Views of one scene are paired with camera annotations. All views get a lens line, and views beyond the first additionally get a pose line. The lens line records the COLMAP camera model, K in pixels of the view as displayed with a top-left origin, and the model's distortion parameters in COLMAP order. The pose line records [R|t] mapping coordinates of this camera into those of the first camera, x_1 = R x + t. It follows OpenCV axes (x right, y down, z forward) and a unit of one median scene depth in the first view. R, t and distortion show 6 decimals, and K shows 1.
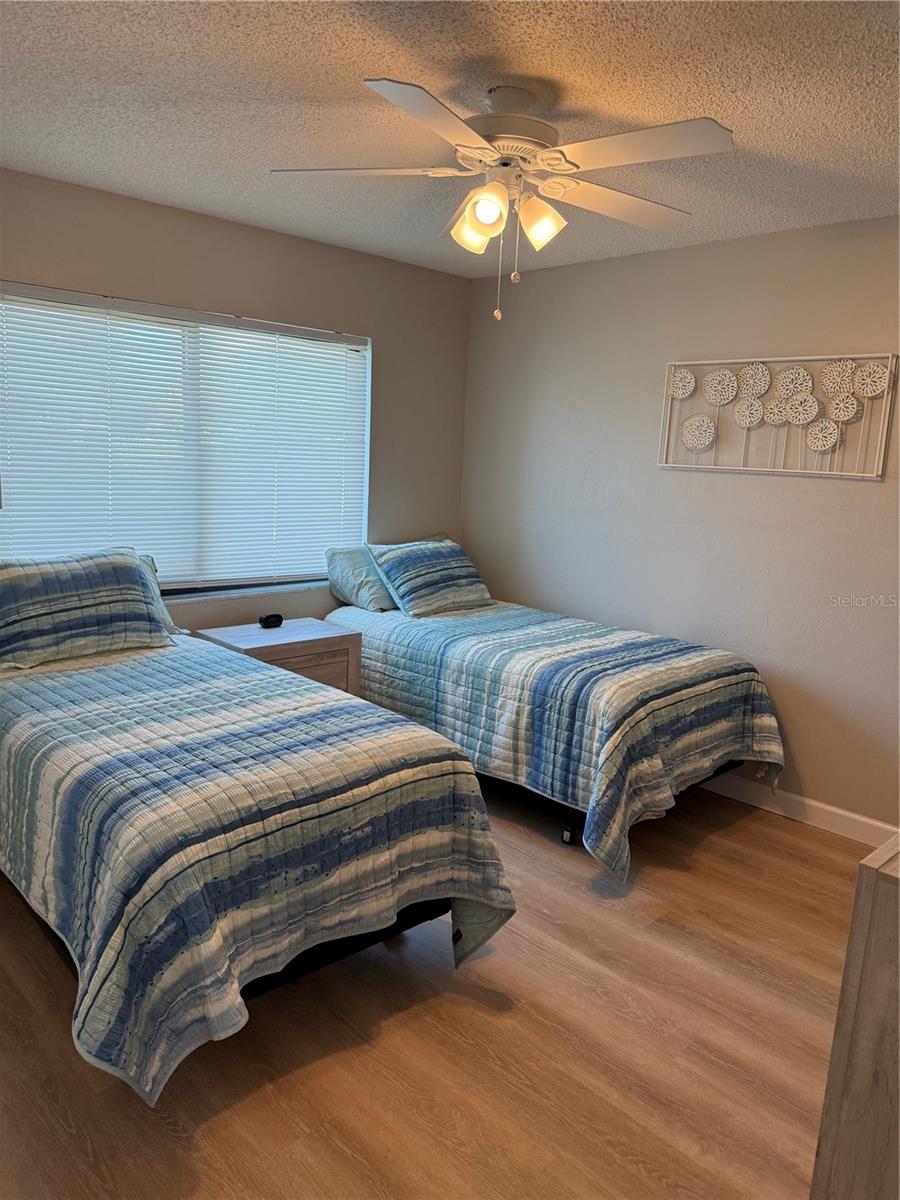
lens RADIAL K [[854.4, 0, 453.3], [0, 854.4, 599.4], [0, 0, 1]] dist [0.042833, -0.063408]
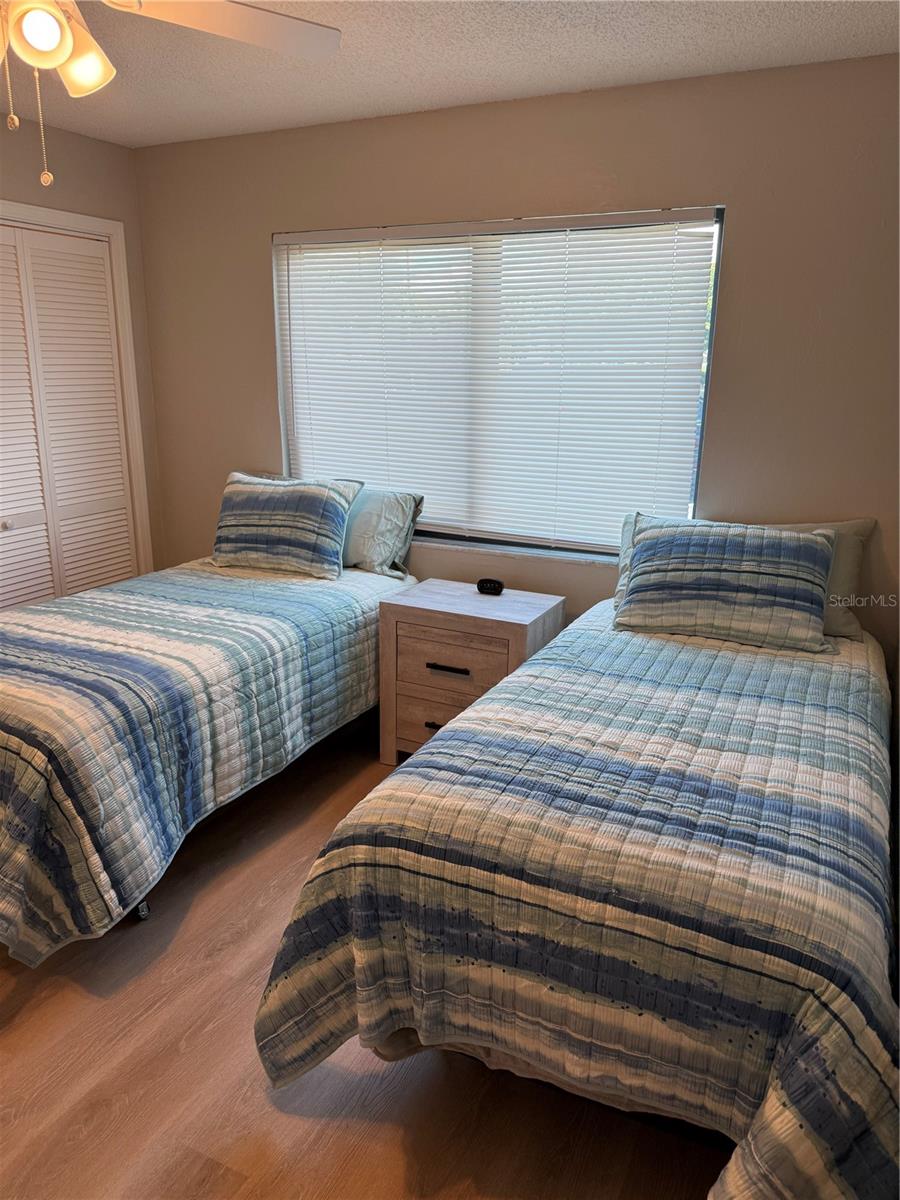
lens RADIAL K [[854.4, 0, 451.9], [0, 854.4, 600.6], [0, 0, 1]] dist [0.042833, -0.063408]
pose [[0.336140, 0.213901, -0.917200, 0.647856], [-0.157935, 0.972879, 0.169005, -0.114967], [0.928475, 0.088049, 0.360806, 0.773772]]
